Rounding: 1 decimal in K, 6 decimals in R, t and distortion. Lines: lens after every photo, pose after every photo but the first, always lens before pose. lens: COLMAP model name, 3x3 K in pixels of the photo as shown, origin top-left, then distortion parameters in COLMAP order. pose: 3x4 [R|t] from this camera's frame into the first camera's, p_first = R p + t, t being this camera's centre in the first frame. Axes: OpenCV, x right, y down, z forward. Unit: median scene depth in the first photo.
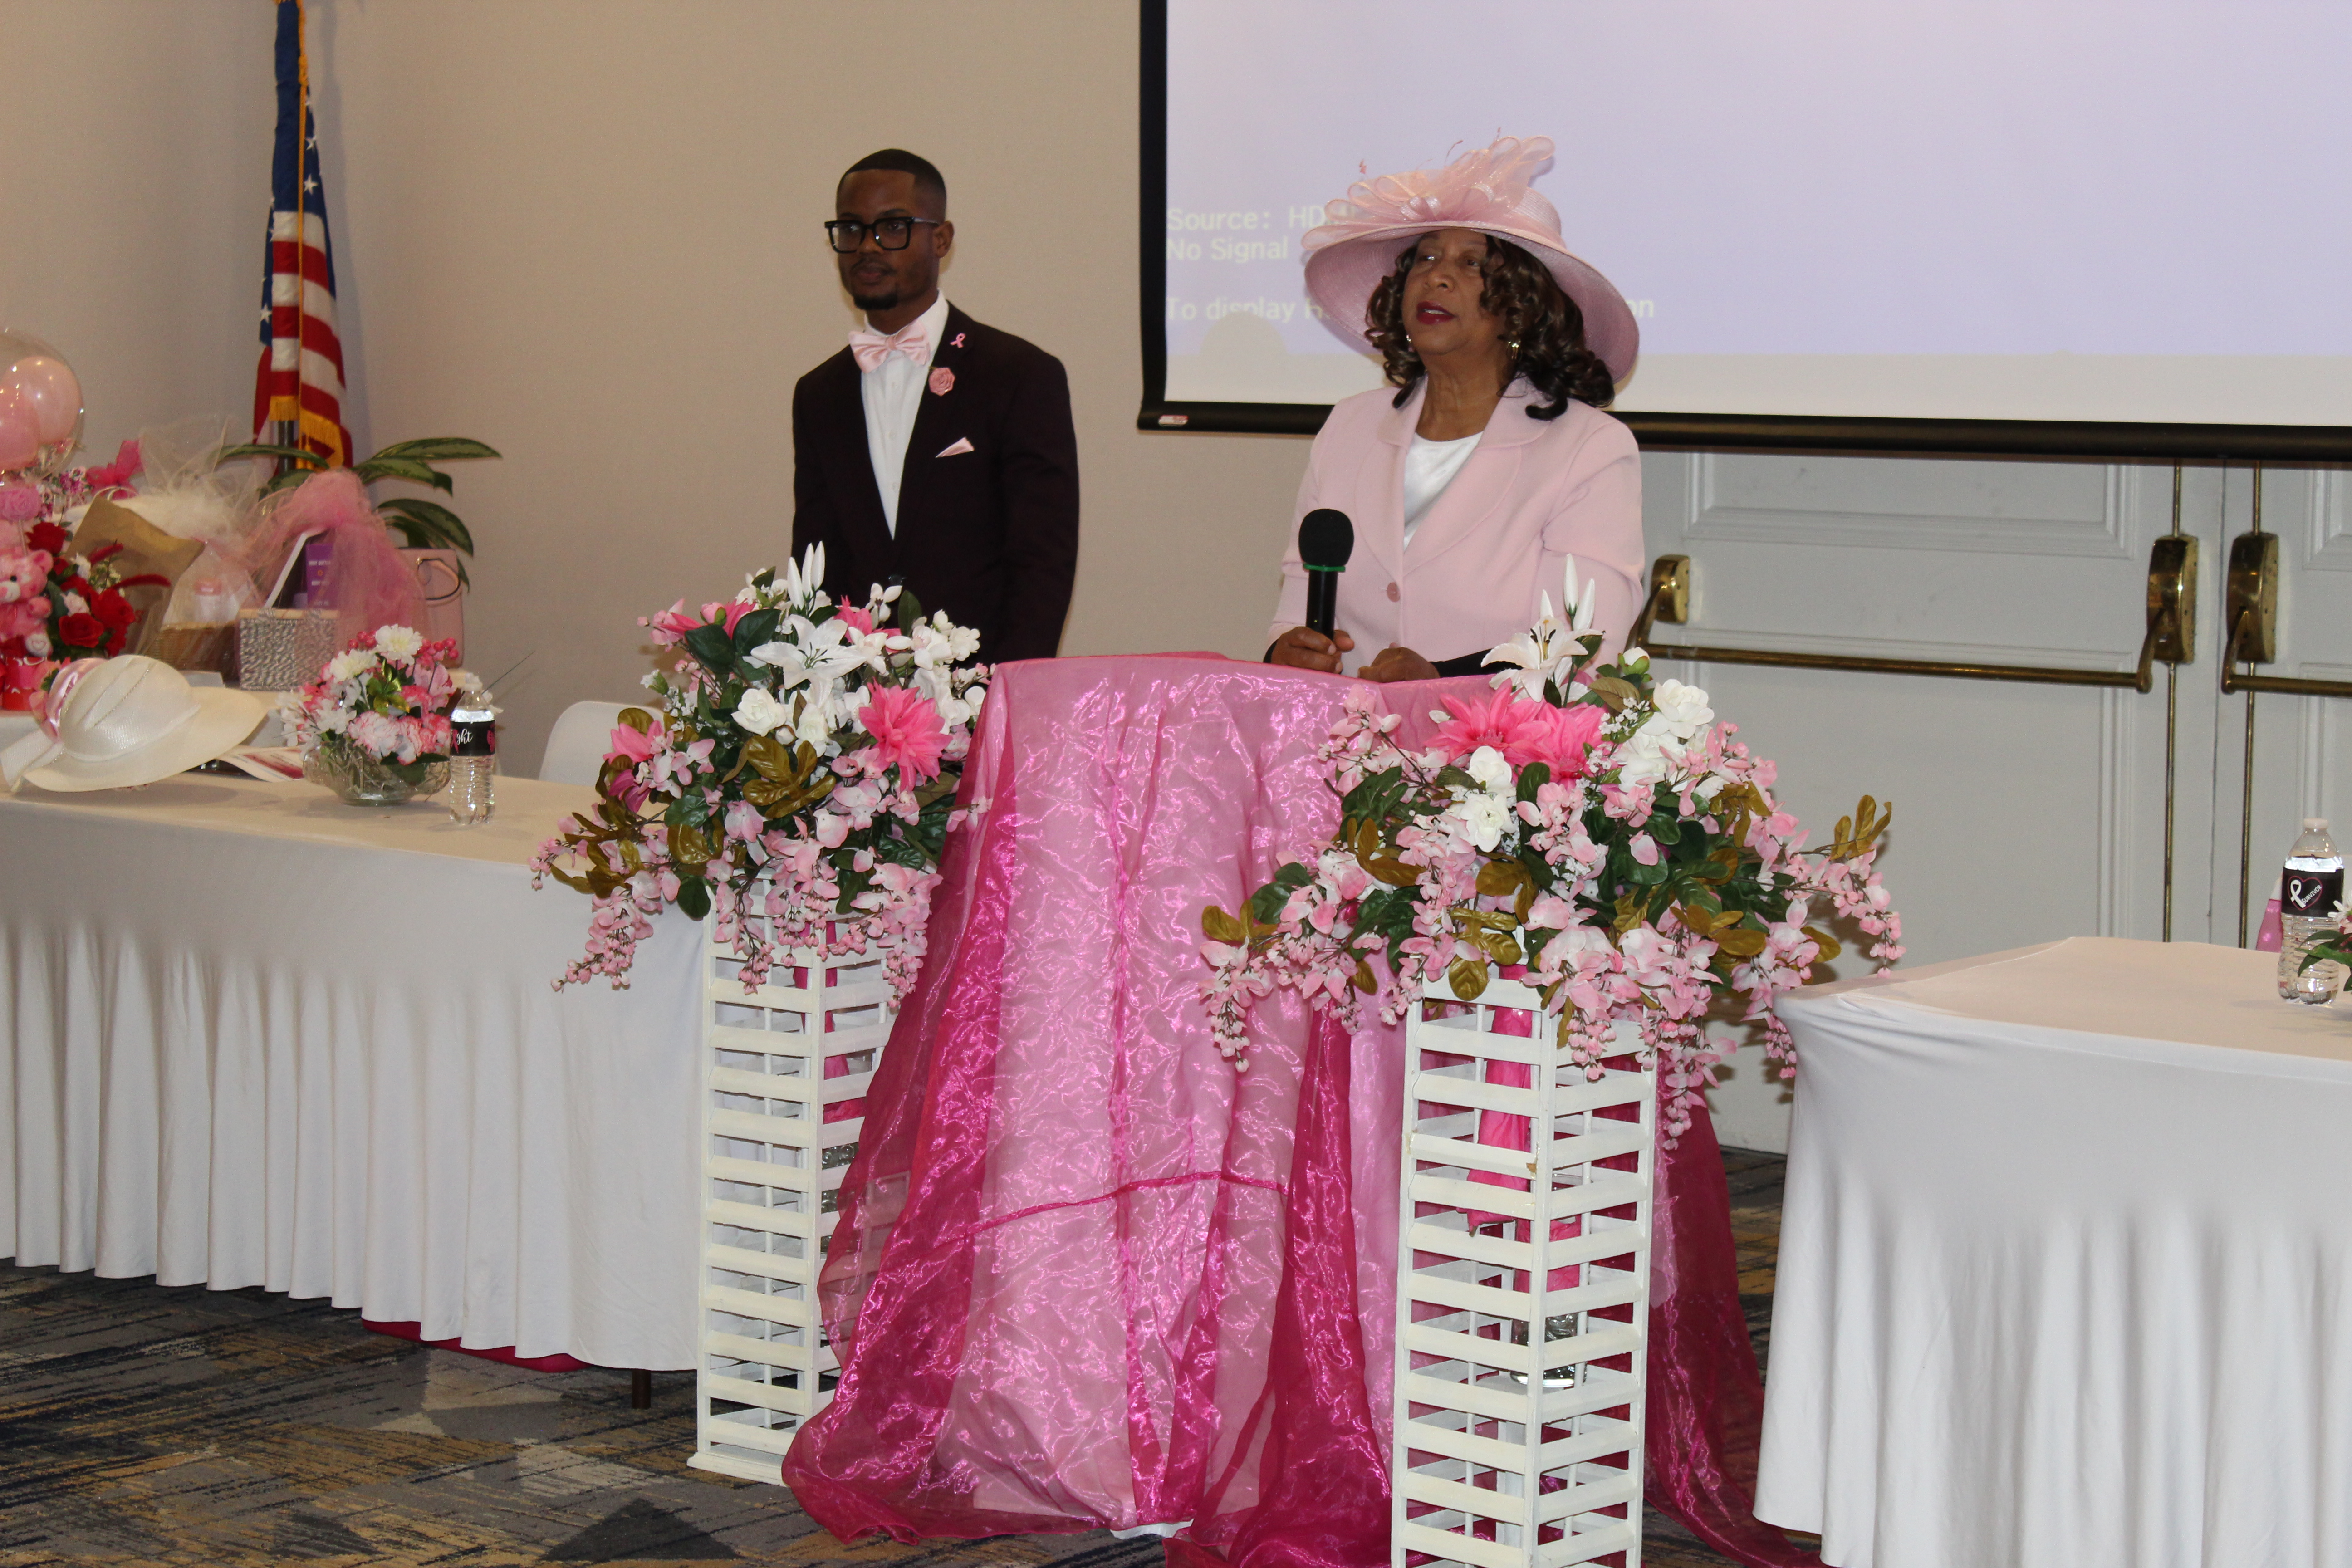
lens RADIAL K [[5247.1, 0, 1176.0], [0, 5247.1, 784.0], [0, 0, 1]] dist [0.176391, -0.570229]
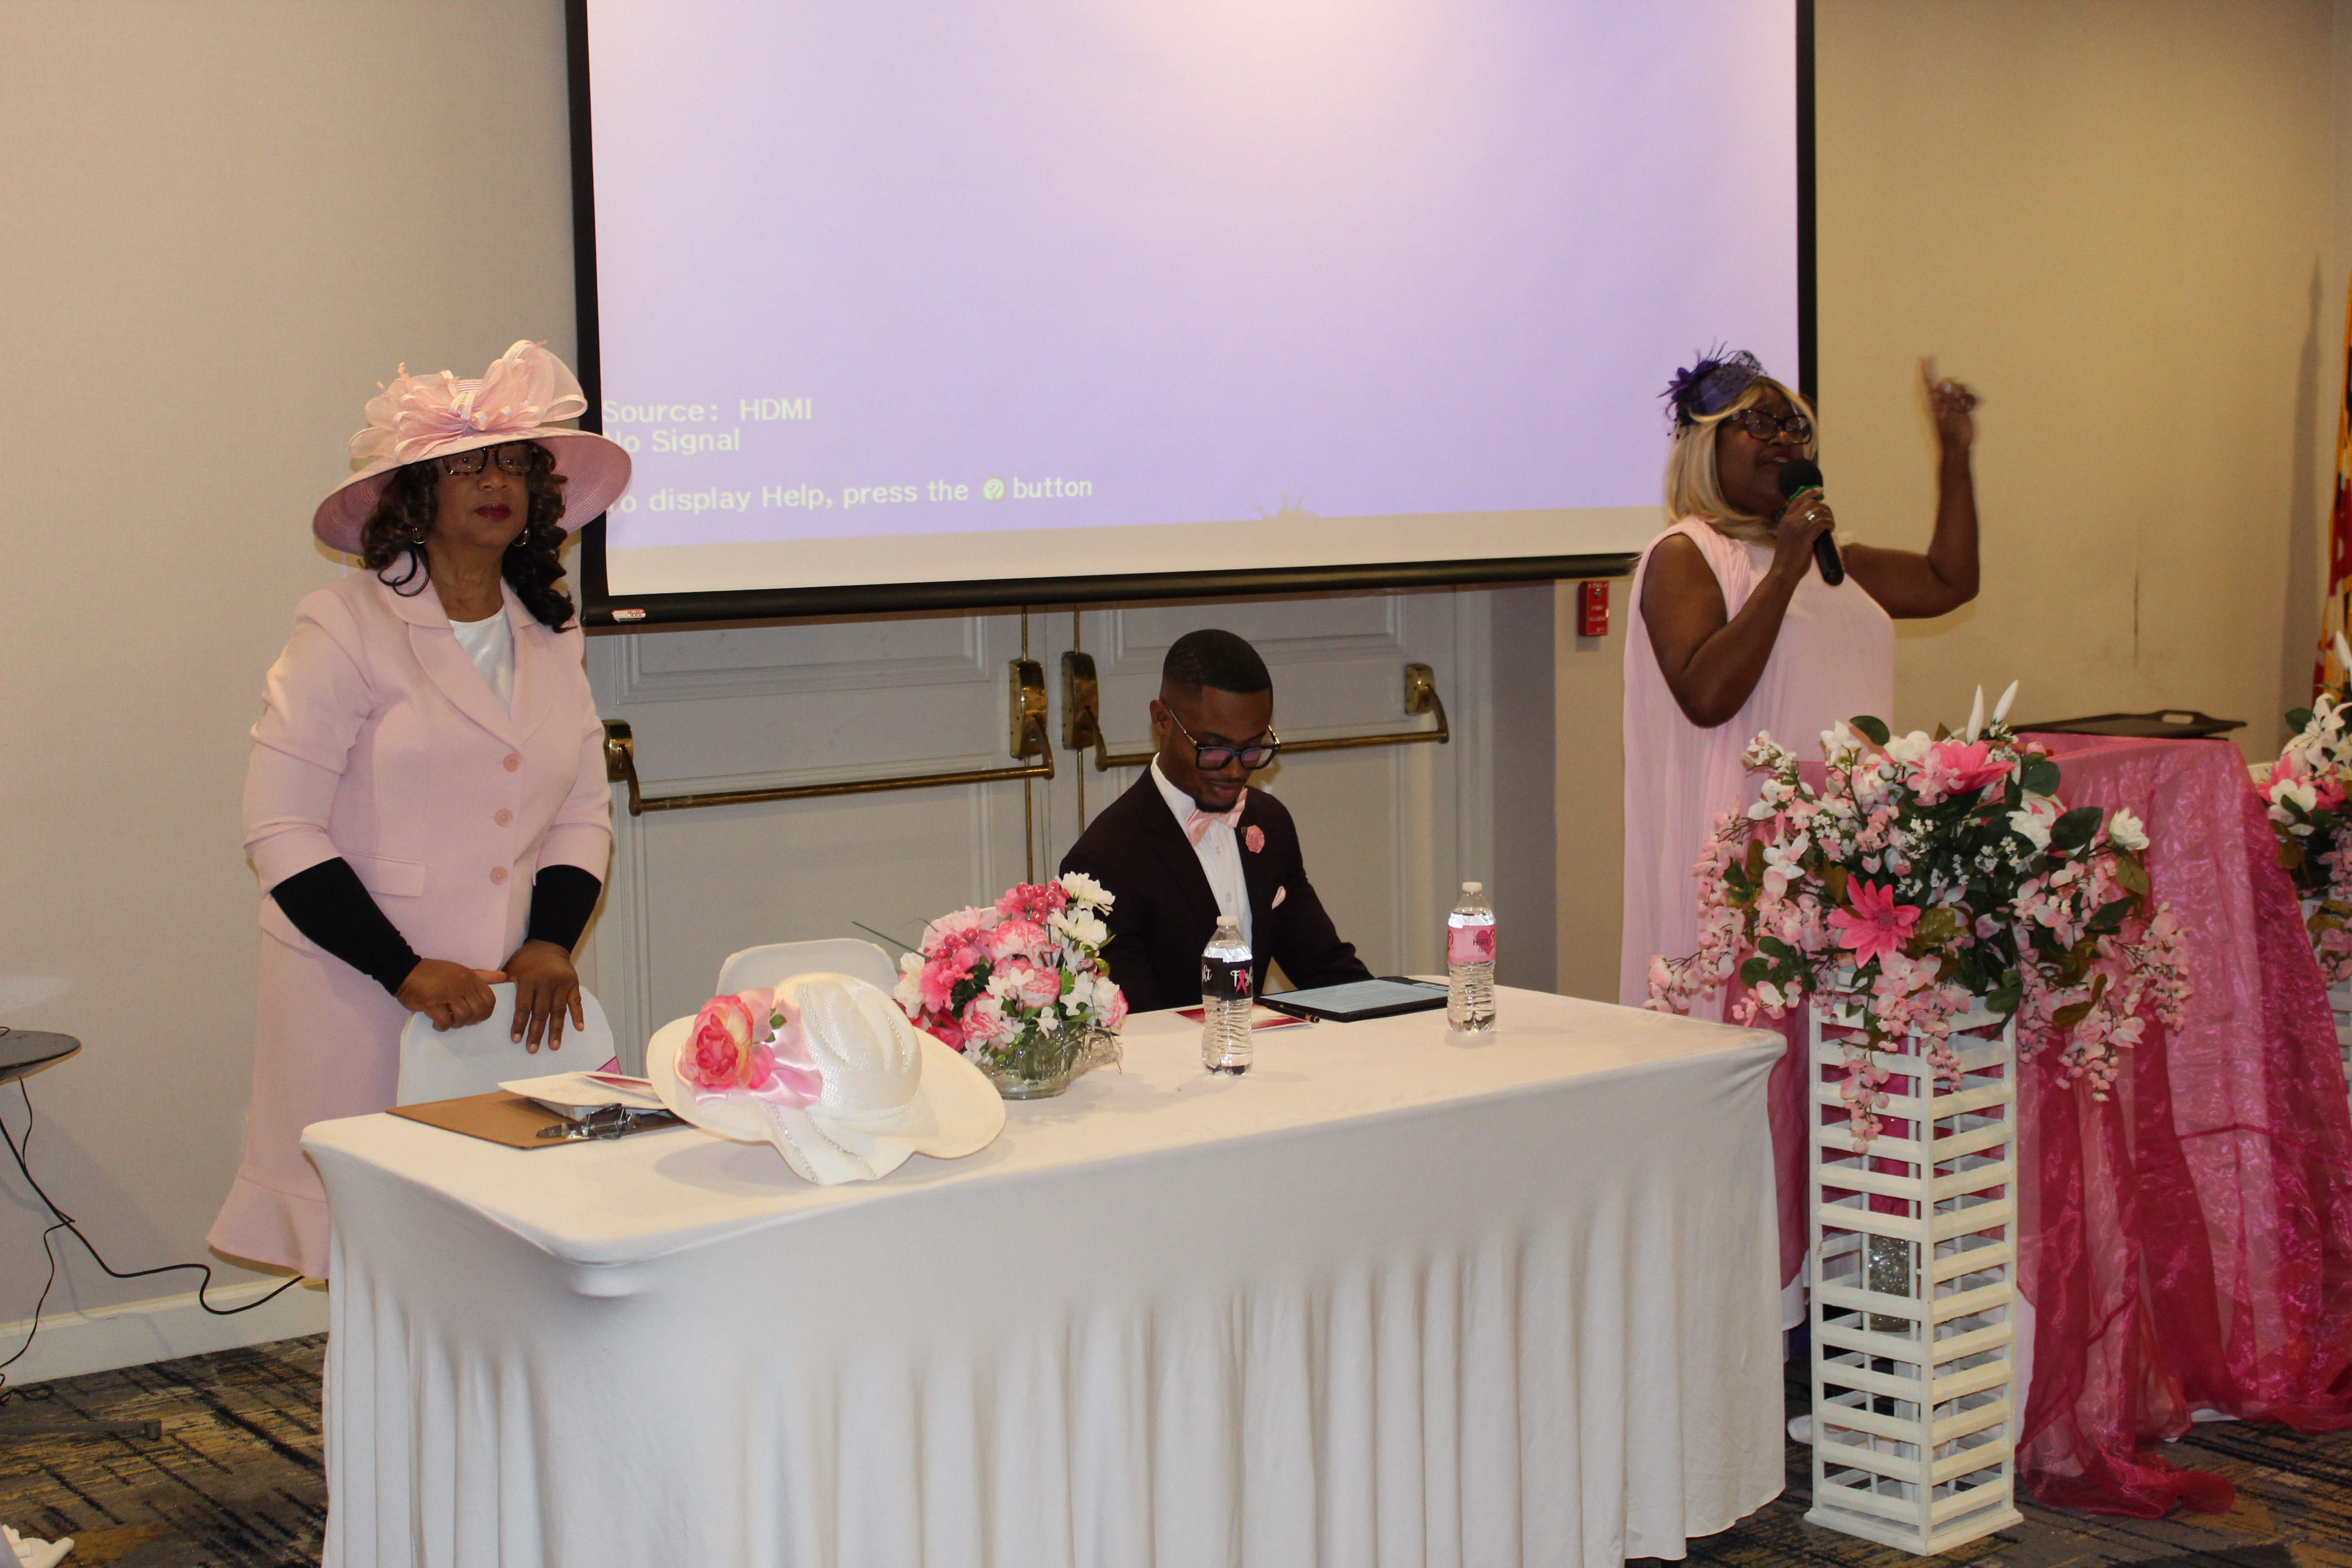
lens RADIAL K [[3001.2, 0, 1176.0], [0, 3001.2, 784.0], [0, 0, 1]] dist [-0.102202, 0.124248]
pose [[0.191365, -0.107282, 0.975638, -0.550673], [0.111371, 0.989962, 0.087012, -0.077815], [-0.975180, 0.092007, 0.201392, 0.817663]]
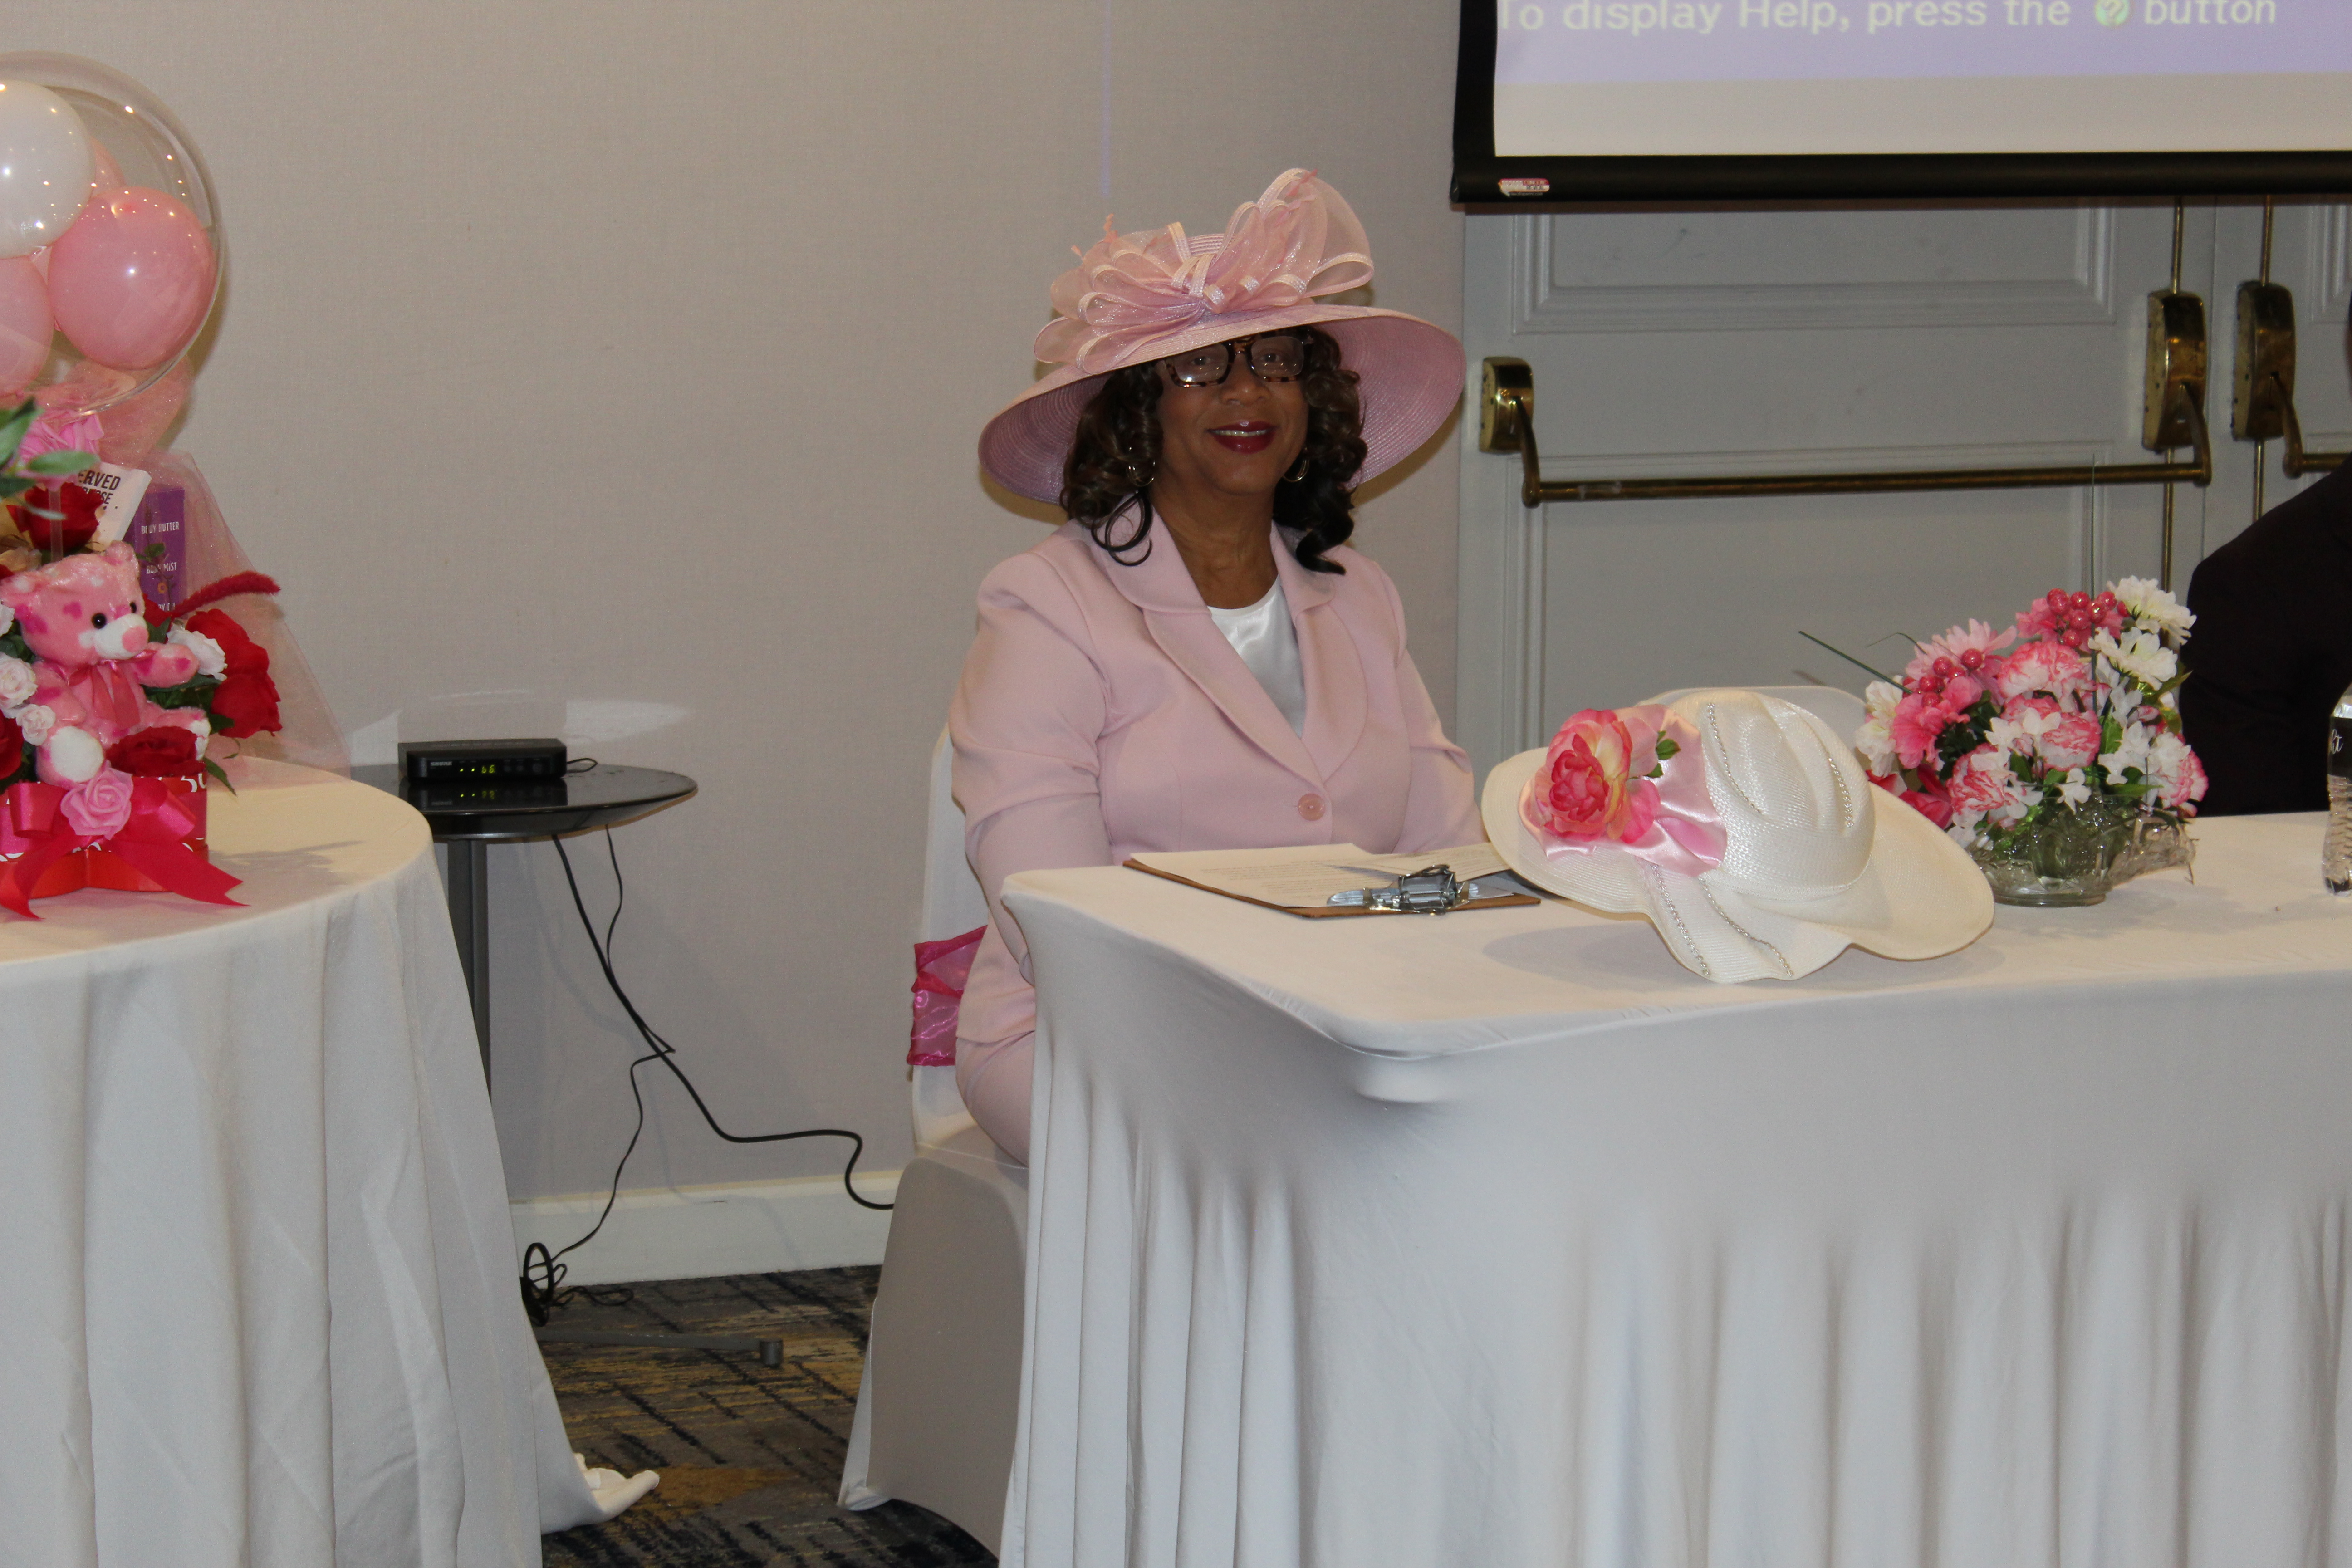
lens RADIAL K [[5678.9, 0, 1176.0], [0, 5678.9, 784.0], [0, 0, 1]] dist [-0.013949, 0.062166]
pose [[0.440628, -0.123138, 0.889204, -0.673195], [0.084284, 0.991846, 0.095587, -0.069031], [-0.893724, 0.032828, 0.447414, 0.753616]]
